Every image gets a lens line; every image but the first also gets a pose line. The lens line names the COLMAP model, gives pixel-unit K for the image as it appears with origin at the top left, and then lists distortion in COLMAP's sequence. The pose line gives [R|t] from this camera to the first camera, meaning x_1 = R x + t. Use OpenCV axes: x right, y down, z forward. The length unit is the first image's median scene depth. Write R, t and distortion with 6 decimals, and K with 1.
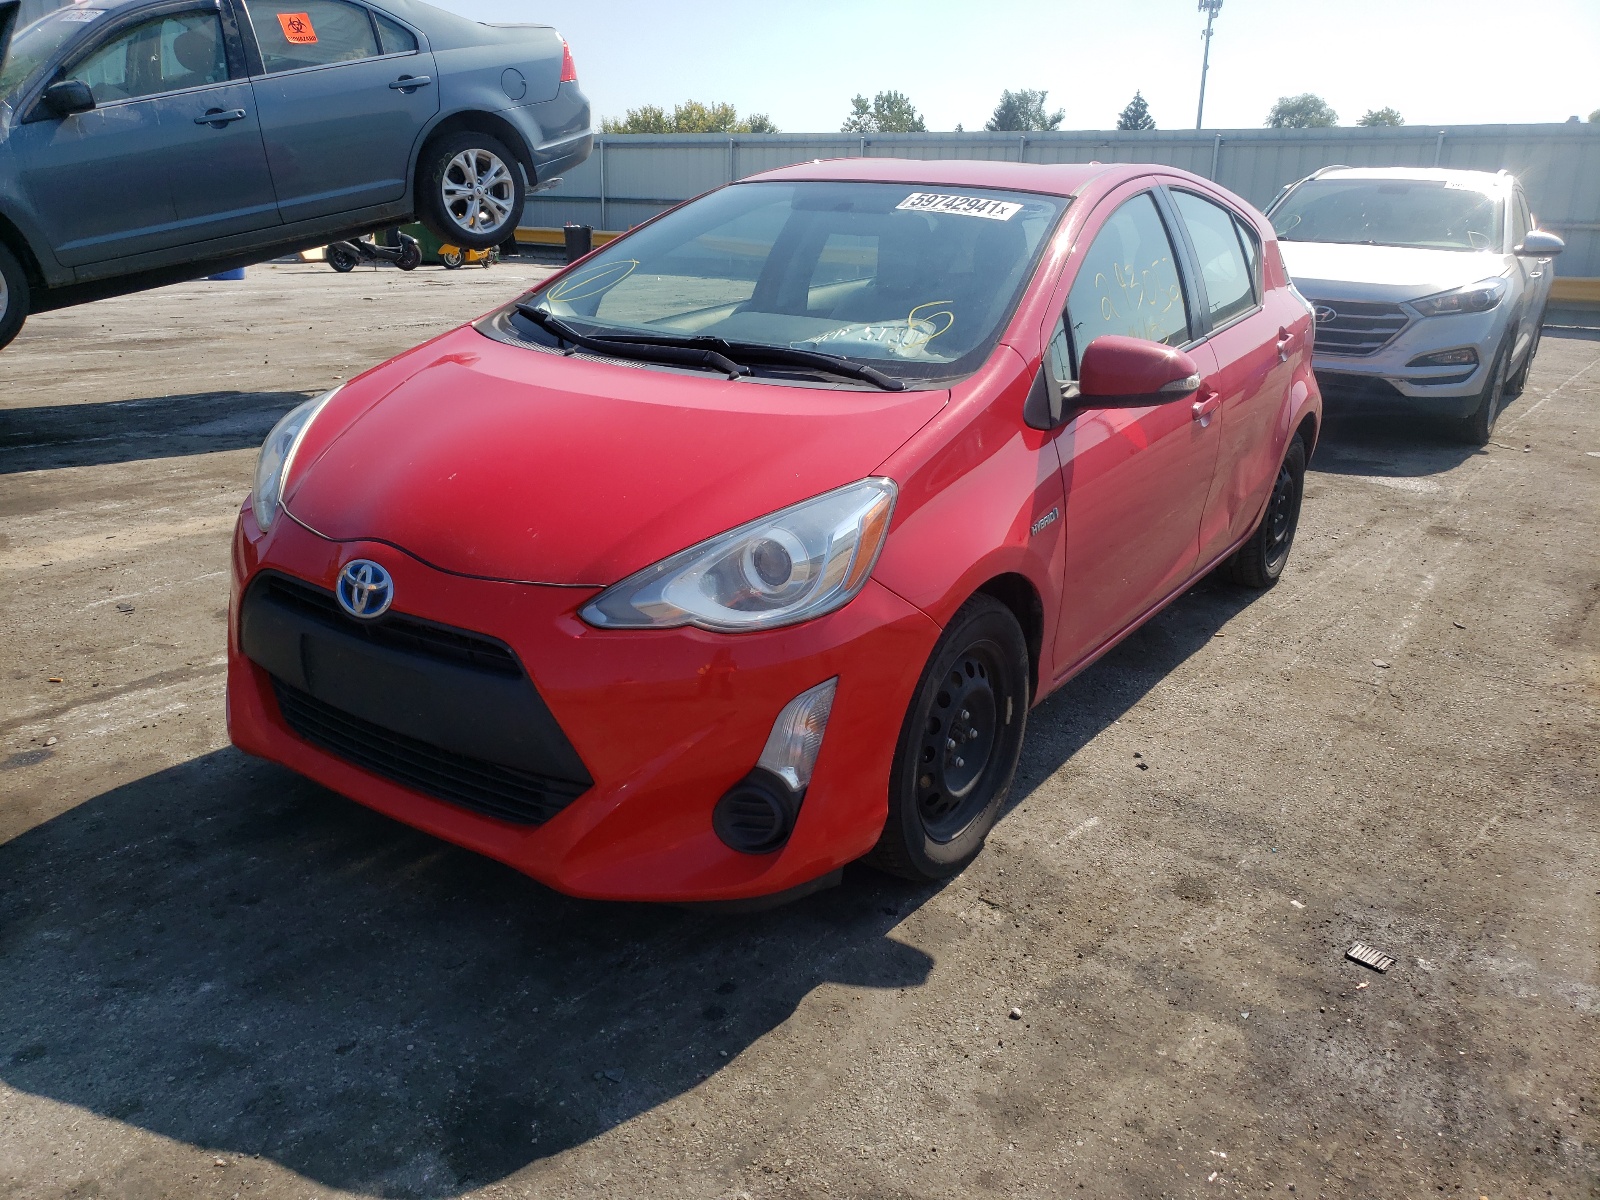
lens RADIAL K [[1243.4, 0, 807.6], [0, 1243.4, 600.2], [0, 0, 1]] dist [-0.015230, 0.055806]
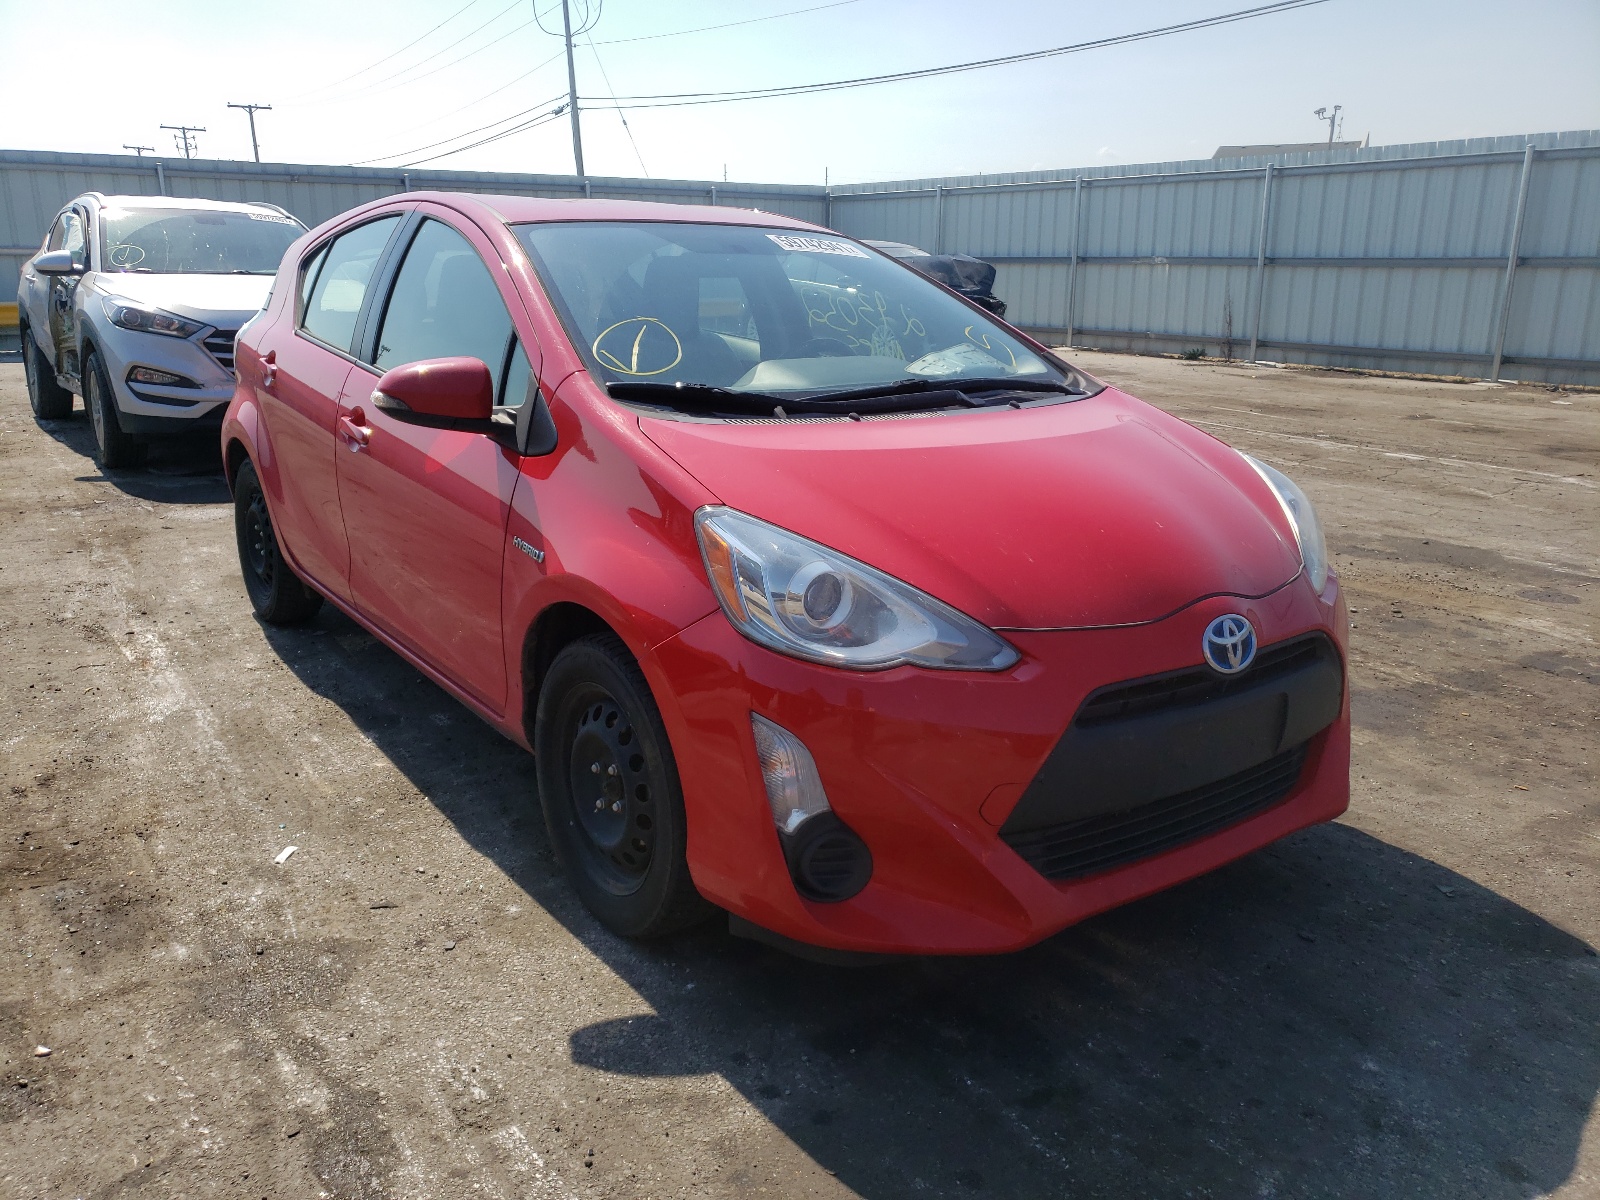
lens RADIAL K [[1212.6, 0, 797.4], [0, 1212.6, 548.3], [0, 0, 1]] dist [-0.006545, 0.000363]
pose [[0.369972, -0.240547, 0.897362, -1.167586], [0.283830, 0.948984, 0.137365, -0.273867], [-0.884625, 0.203877, 0.419372, 0.768419]]
